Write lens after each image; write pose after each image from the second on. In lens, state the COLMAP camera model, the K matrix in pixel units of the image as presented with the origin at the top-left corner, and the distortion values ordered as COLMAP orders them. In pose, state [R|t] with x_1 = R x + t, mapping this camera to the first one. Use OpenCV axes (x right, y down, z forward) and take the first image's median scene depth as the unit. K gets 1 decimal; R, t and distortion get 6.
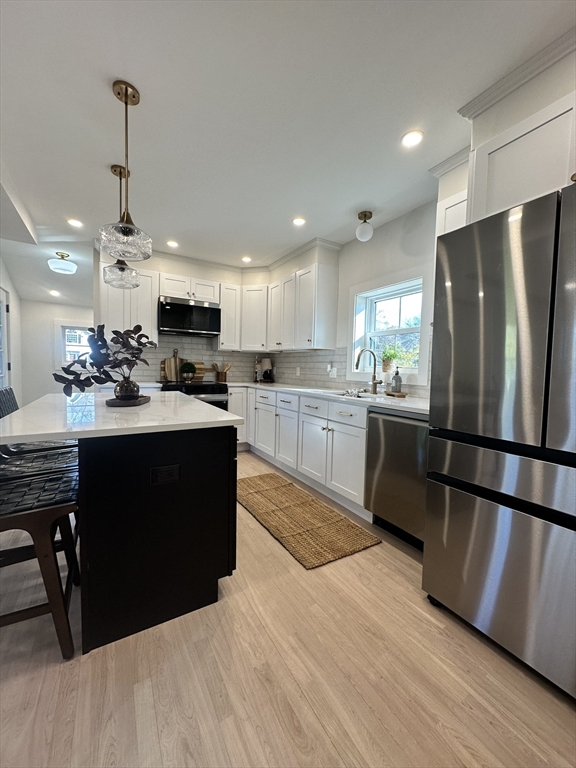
lens RADIAL K [[305.3, 0, 289.0], [0, 305.3, 384.3], [0, 0, 1]] dist [-0.003467, 0.001827]
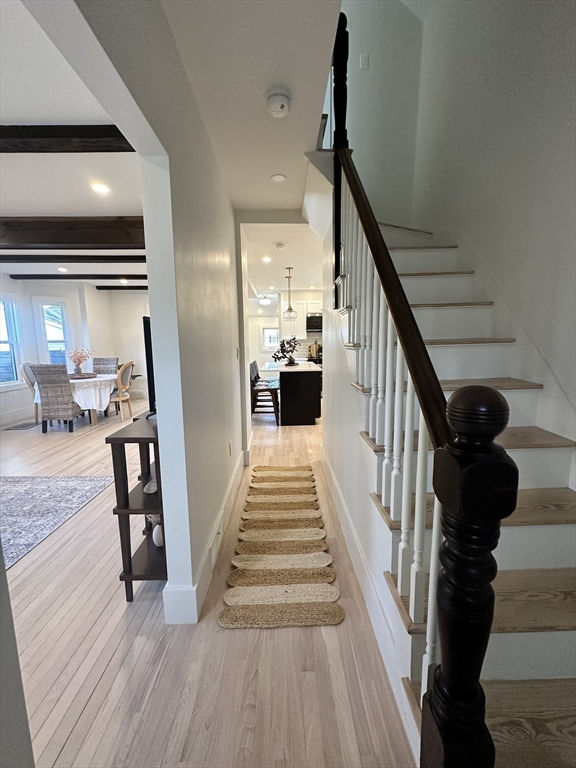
lens RADIAL K [[305.3, 0, 288.5], [0, 305.3, 383.0], [0, 0, 1]] dist [-0.003467, 0.001827]
pose [[0.869315, 0.032920, -0.493161, 0.437231], [0.006195, 0.996975, 0.077471, 0.002796], [0.494220, -0.070402, 0.866481, -0.759977]]
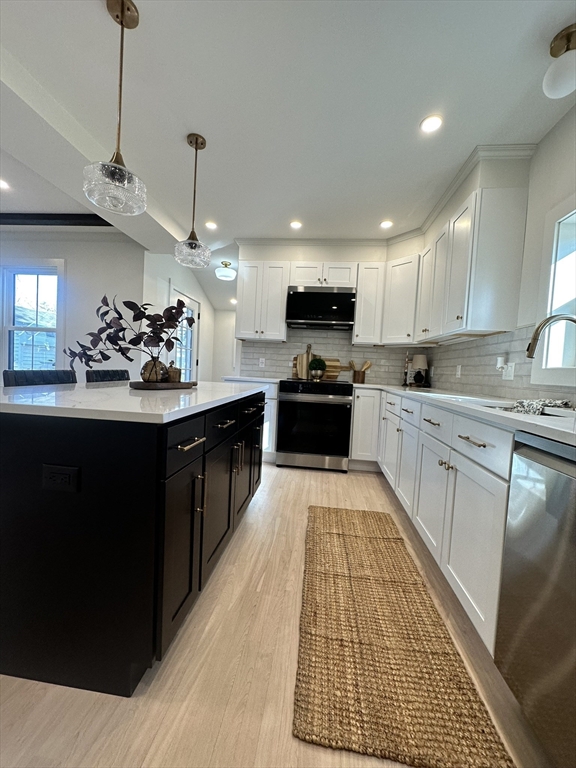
lens RADIAL K [[305.3, 0, 287.2], [0, 305.3, 382.9], [0, 0, 1]] dist [-0.003467, 0.001827]
pose [[0.793106, 0.045266, -0.607399, 0.149699], [-0.066568, 0.997703, -0.012568, 0.017884], [0.605435, 0.050402, 0.794298, 0.259689]]
